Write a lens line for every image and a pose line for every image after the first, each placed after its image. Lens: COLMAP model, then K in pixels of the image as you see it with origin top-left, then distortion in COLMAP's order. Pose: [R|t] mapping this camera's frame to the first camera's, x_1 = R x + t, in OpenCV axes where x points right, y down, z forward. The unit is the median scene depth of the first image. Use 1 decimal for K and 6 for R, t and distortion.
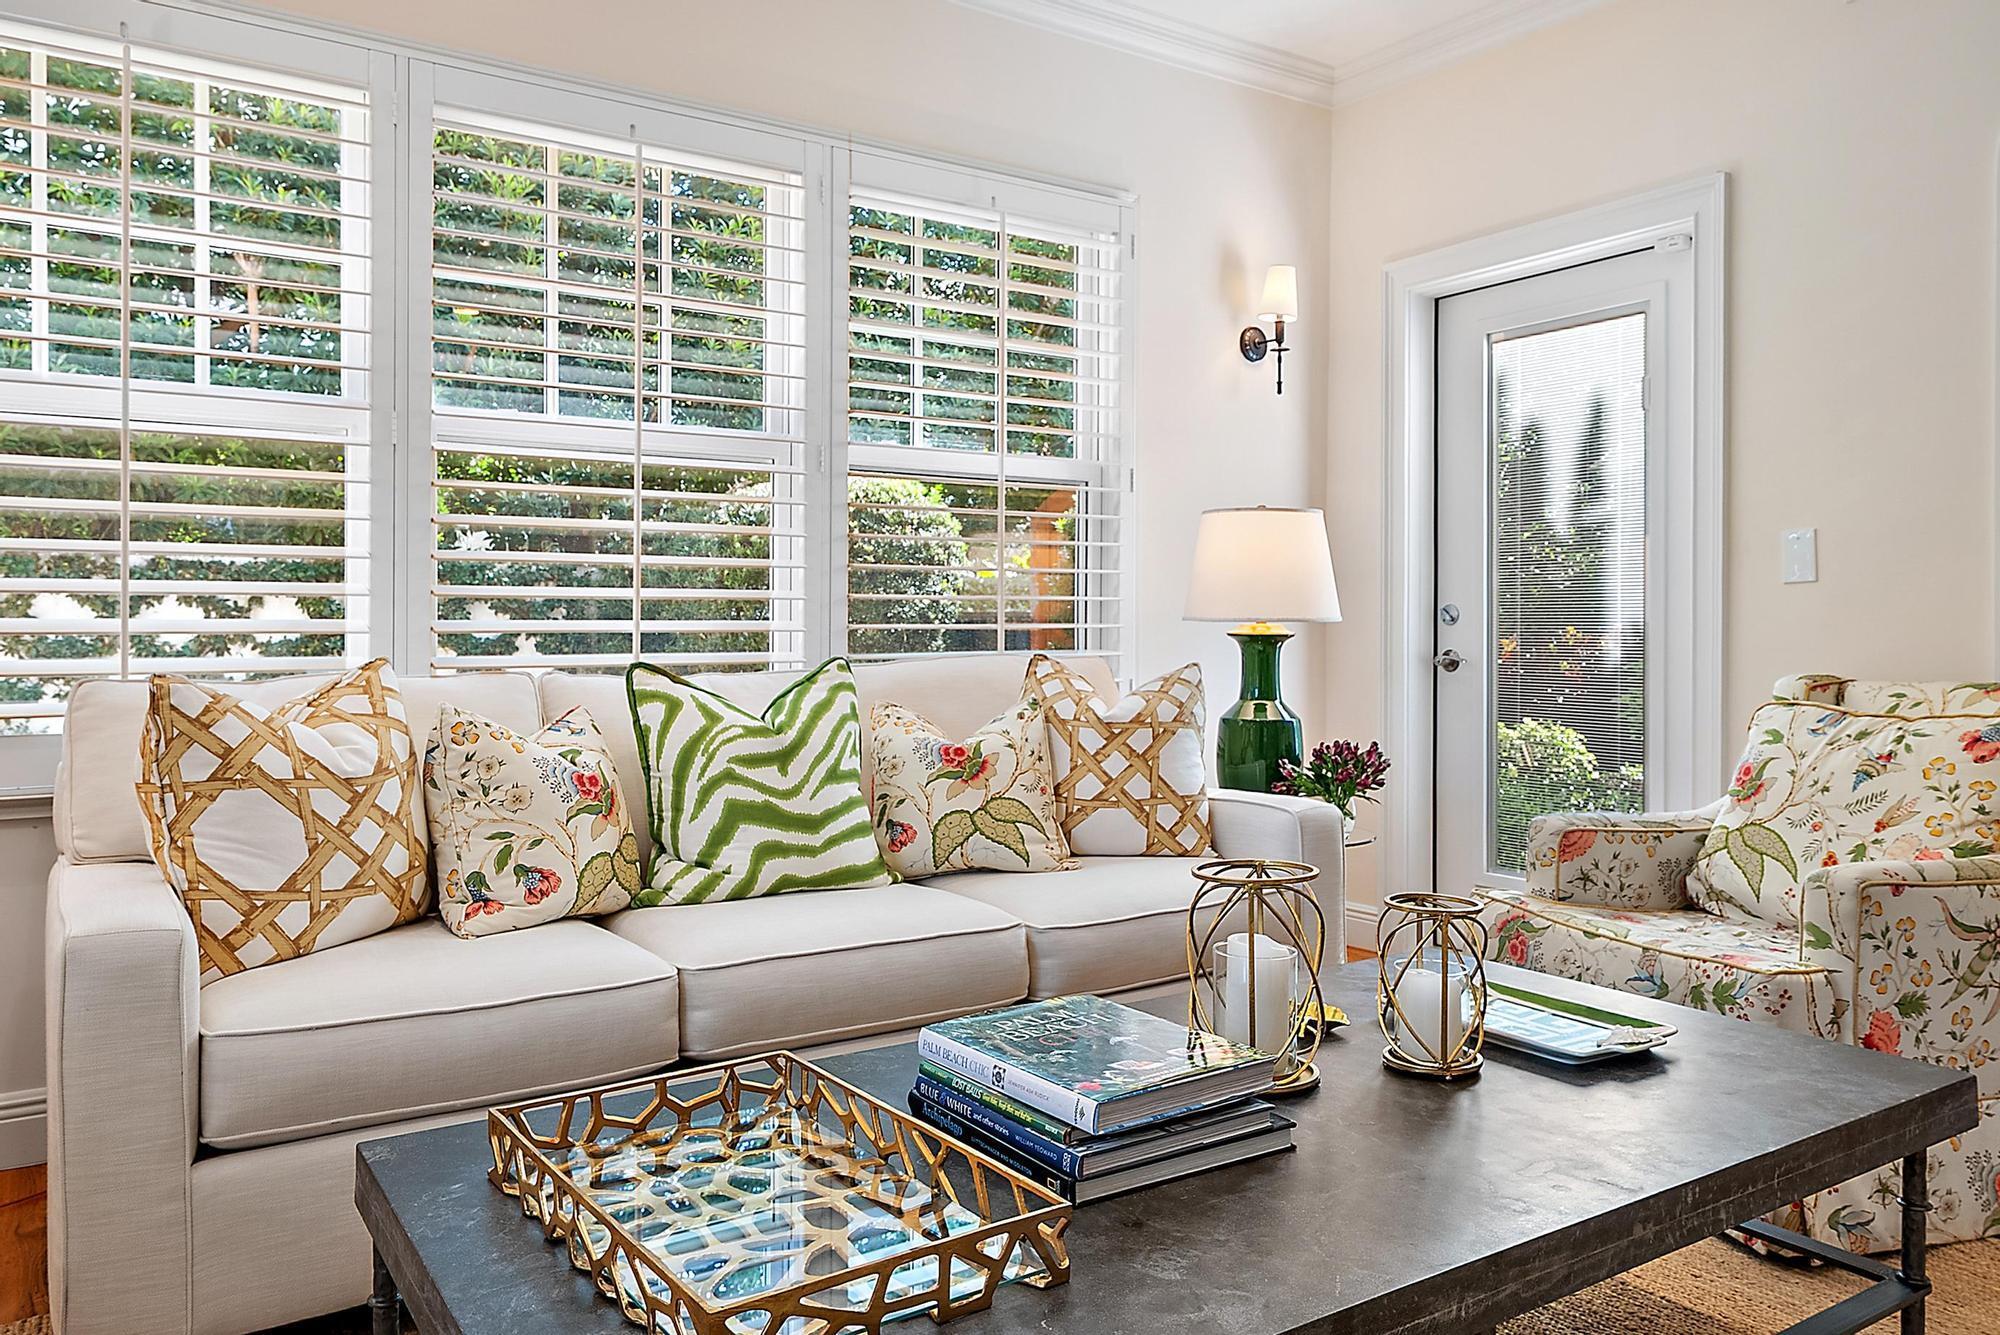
lens RADIAL K [[1430.3, 0, 1000.1], [0, 1430.3, 644.9], [0, 0, 1]] dist [0.007815, 0.000924]
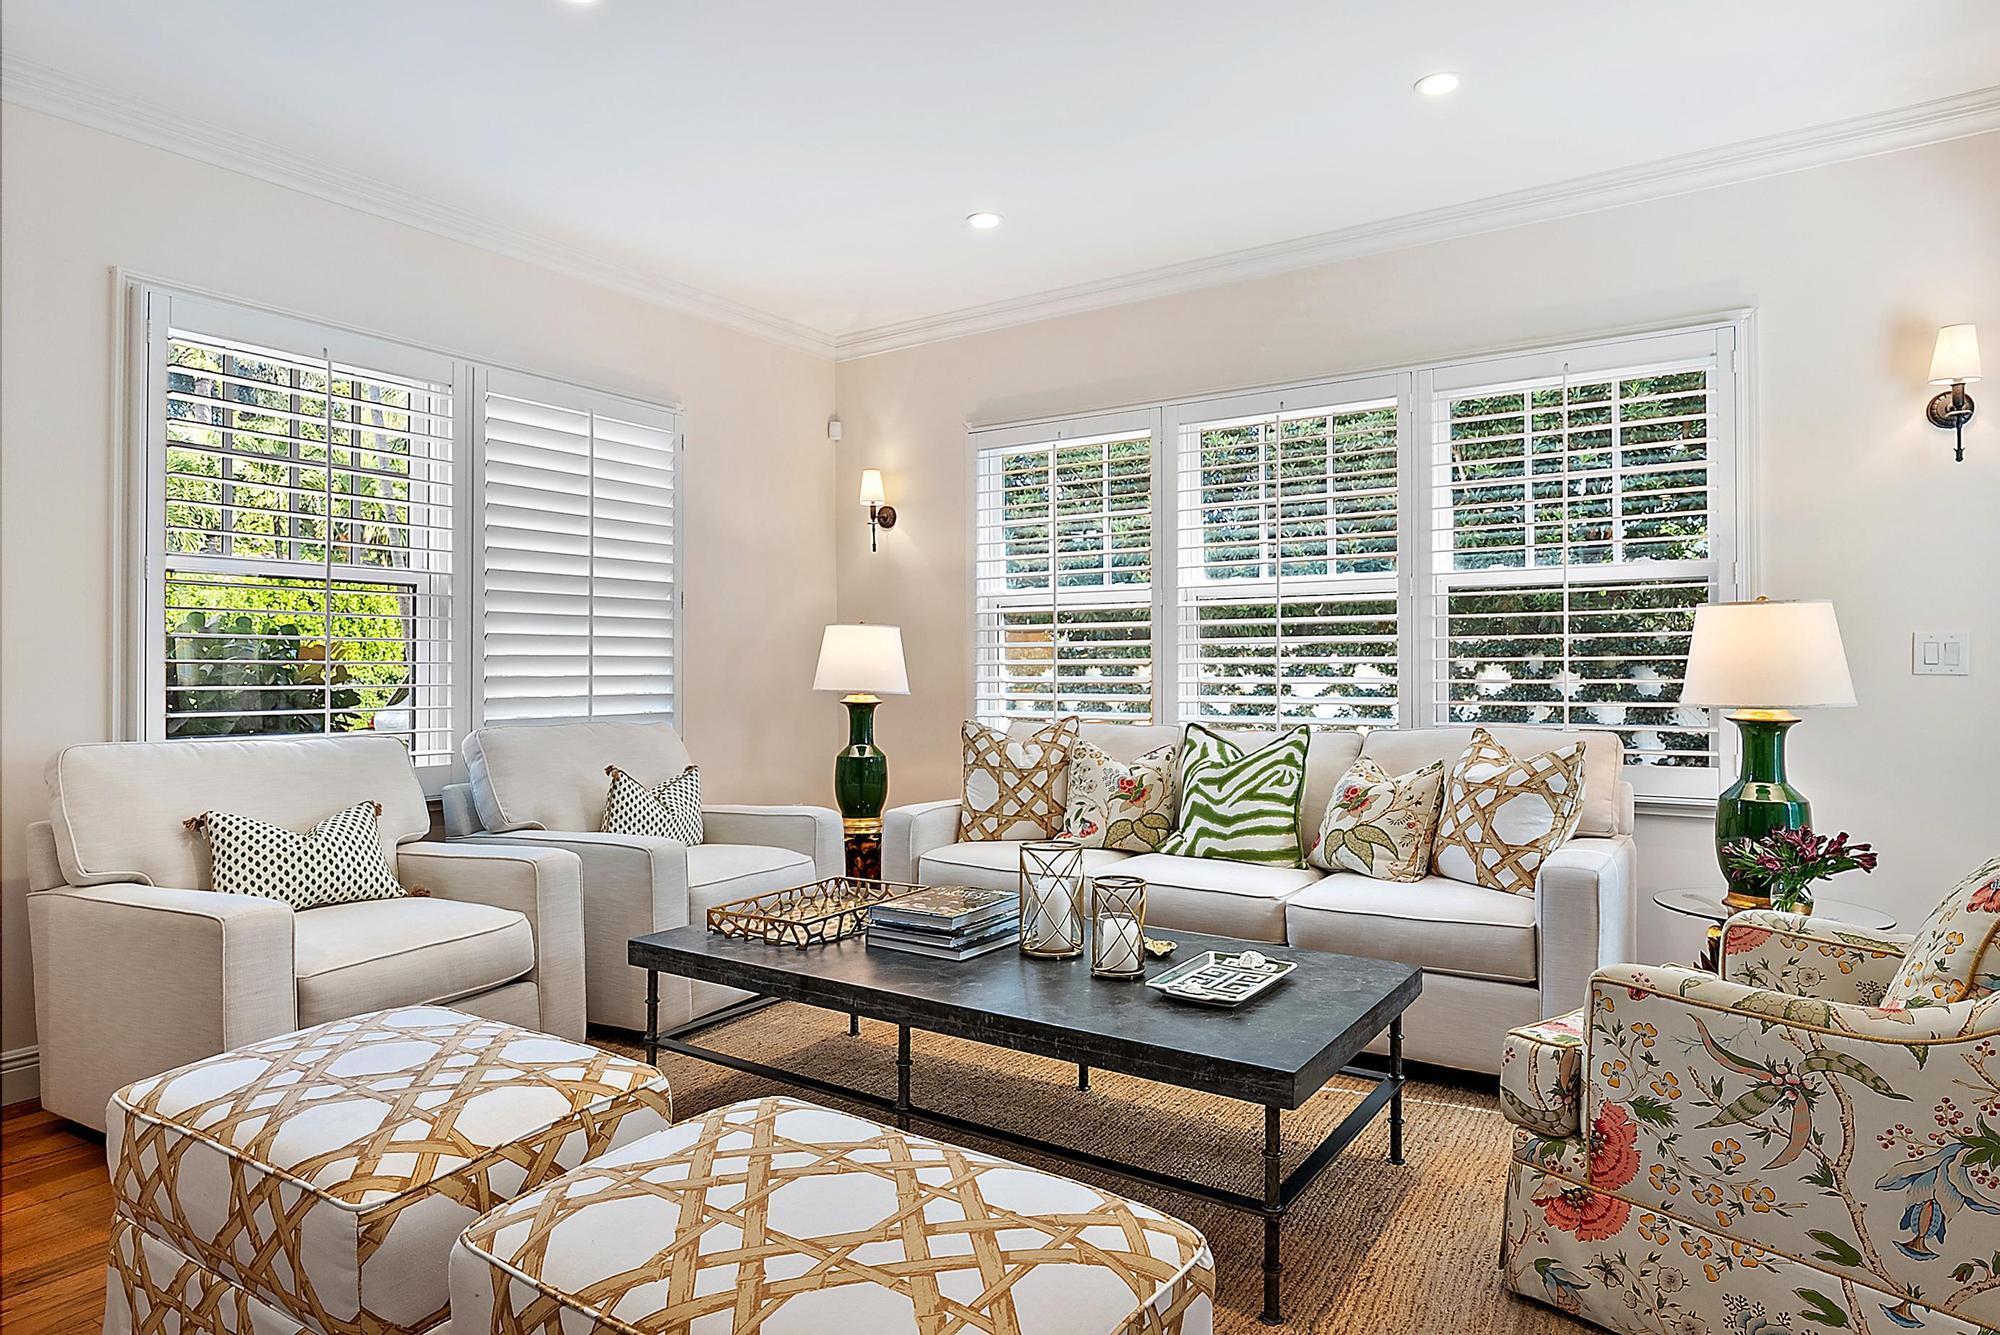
lens RADIAL K [[1150.3, 0, 1000.0], [0, 1150.3, 667.5], [0, 0, 1]] dist [0.000063, -0.000655]
pose [[0.380282, -0.003318, -0.924865, 1.040351], [-0.007936, 0.999945, -0.006850, -0.048008], [0.924836, 0.009944, 0.380235, 0.217140]]
